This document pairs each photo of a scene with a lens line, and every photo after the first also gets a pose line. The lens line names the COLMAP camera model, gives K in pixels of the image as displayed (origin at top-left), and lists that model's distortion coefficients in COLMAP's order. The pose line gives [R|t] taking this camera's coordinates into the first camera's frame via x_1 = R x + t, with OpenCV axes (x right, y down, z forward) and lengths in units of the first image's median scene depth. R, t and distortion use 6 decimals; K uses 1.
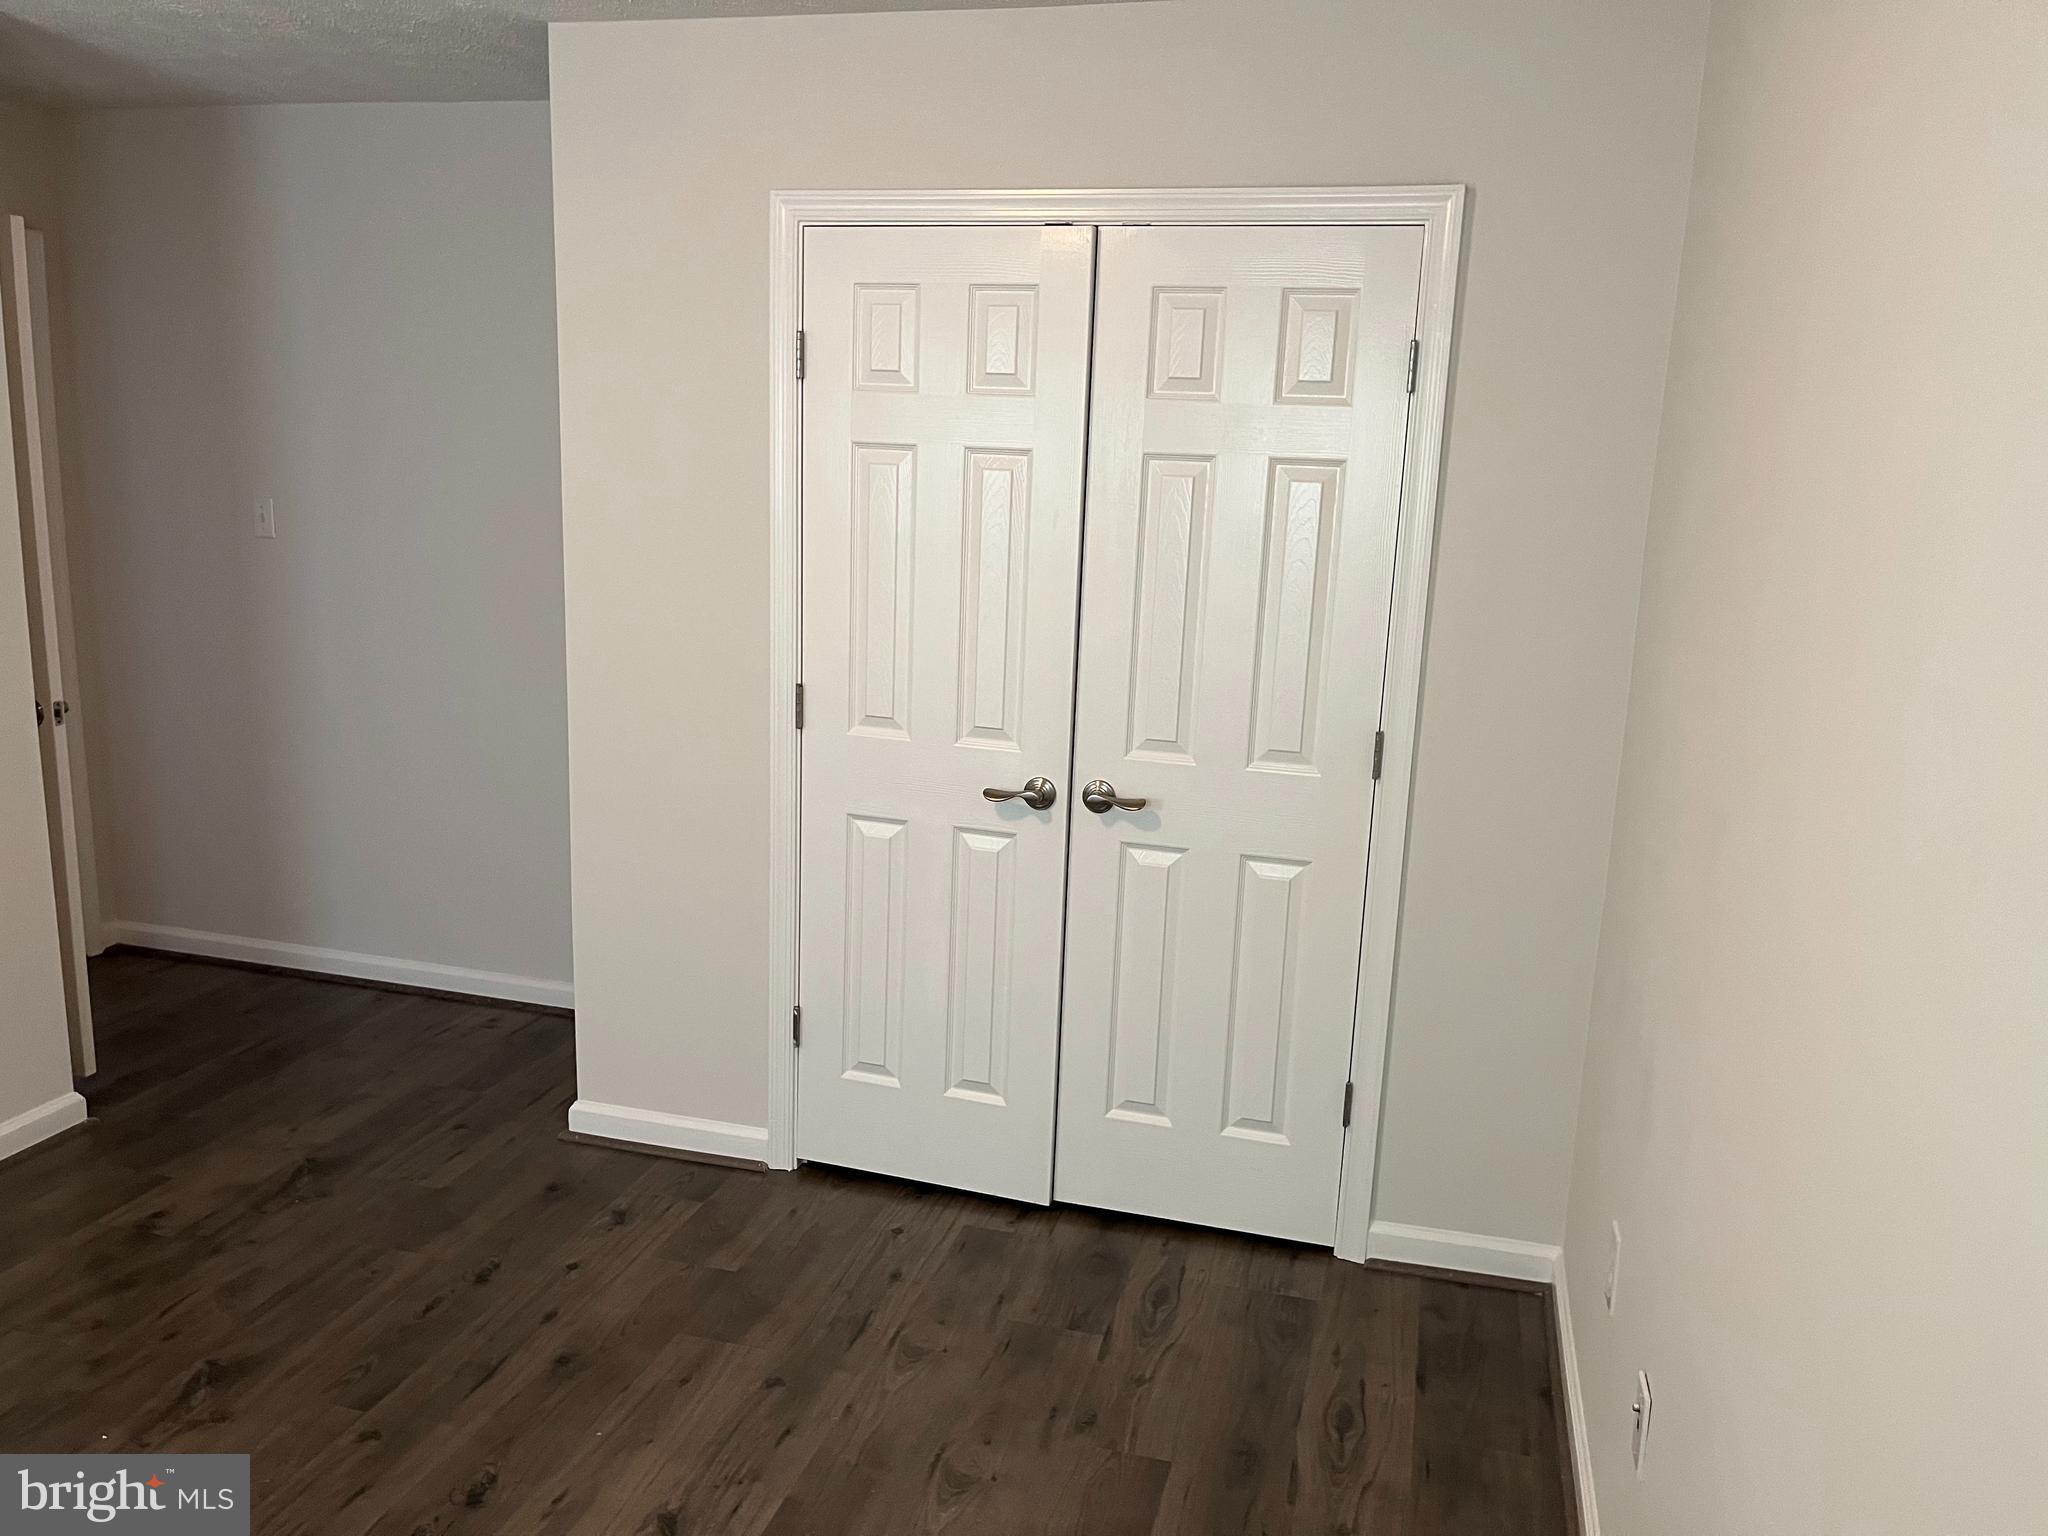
lens RADIAL K [[1560.4, 0, 1024.6], [0, 1560.4, 777.2], [0, 0, 1]] dist [0.064076, -0.072595]
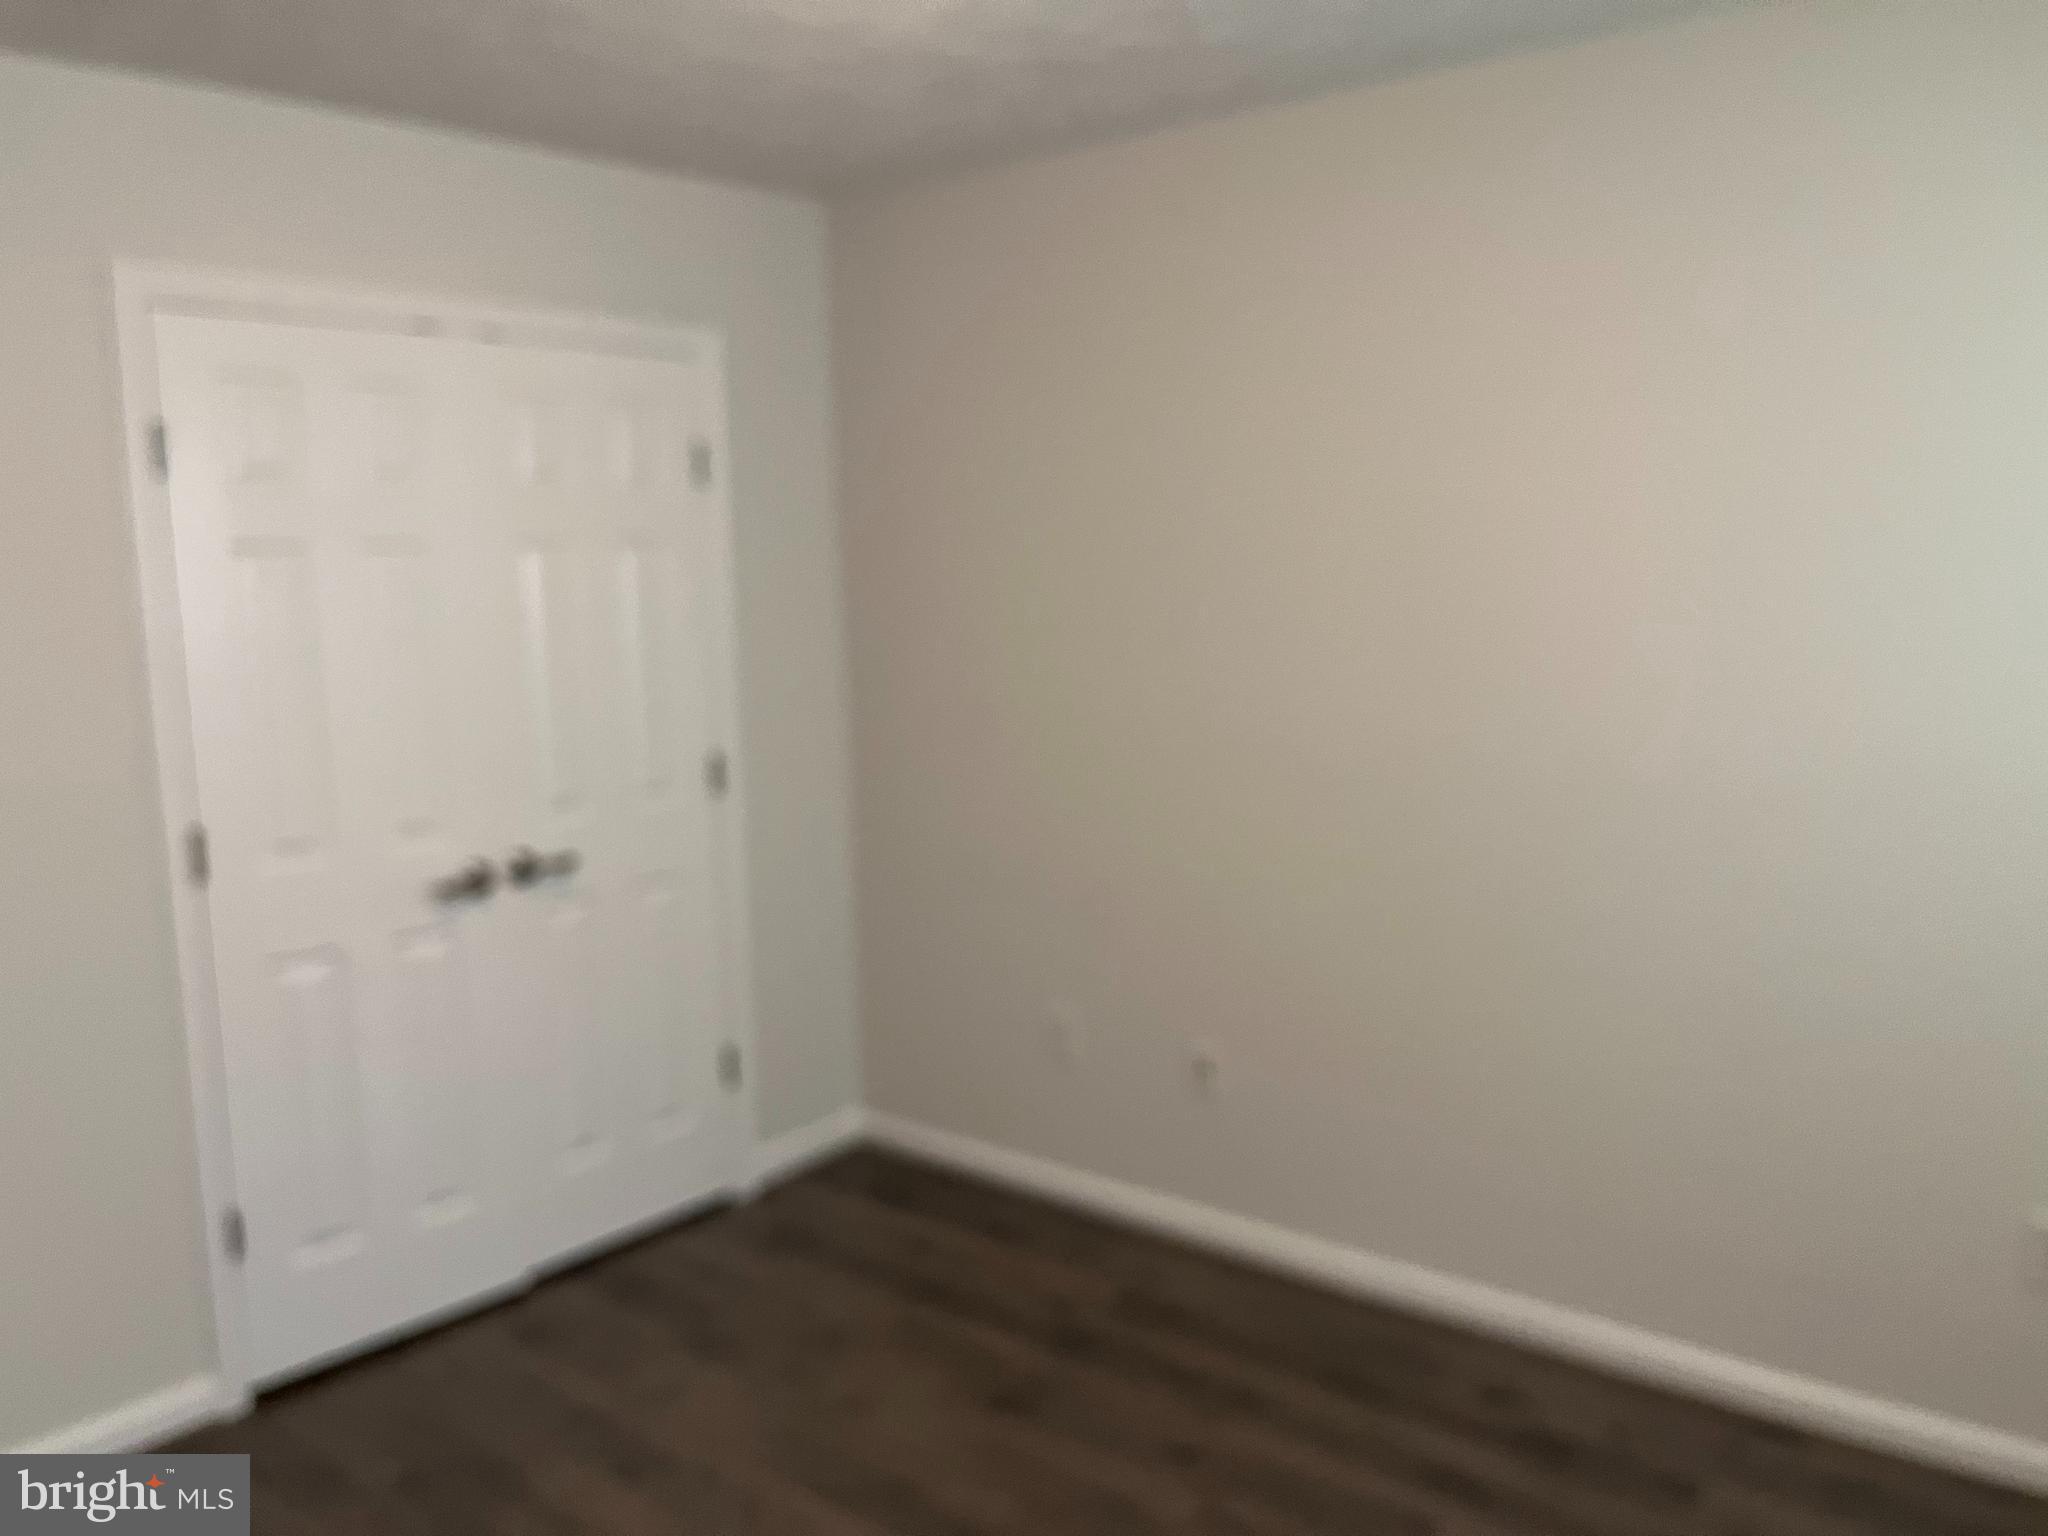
lens RADIAL K [[1560.4, 0, 1026.1], [0, 1560.4, 759.8], [0, 0, 1]] dist [0.064076, -0.072595]
pose [[0.449371, -0.172352, 0.876562, -0.705904], [0.217578, 0.972781, 0.079729, -0.070099], [-0.866444, 0.154893, 0.474639, 0.205936]]
